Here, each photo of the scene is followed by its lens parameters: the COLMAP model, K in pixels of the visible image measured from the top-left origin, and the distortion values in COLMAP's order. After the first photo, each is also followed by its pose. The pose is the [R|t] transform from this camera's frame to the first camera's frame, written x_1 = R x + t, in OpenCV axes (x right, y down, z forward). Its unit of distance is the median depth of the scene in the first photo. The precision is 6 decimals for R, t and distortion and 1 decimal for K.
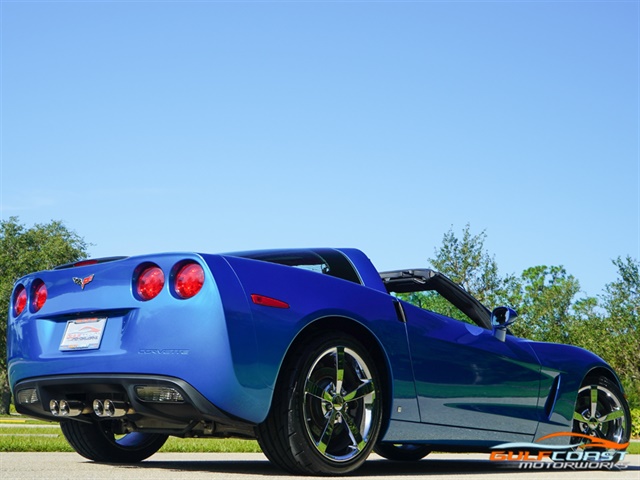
lens RADIAL K [[1060.7, 0, 337.8], [0, 1060.7, 168.3], [0, 0, 1]] dist [-0.003797, 0.078229]
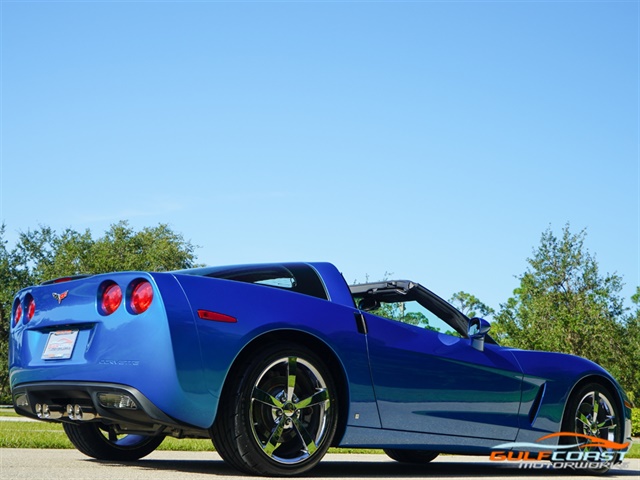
lens RADIAL K [[1082.1, 0, 321.6], [0, 1082.1, 201.0], [0, 0, 1]] dist [-0.007470, -0.018655]
pose [[0.990071, -0.016895, -0.139549, 0.145692], [0.021753, 0.999207, 0.033360, -0.019064], [0.138875, -0.036064, 0.989653, -0.052409]]
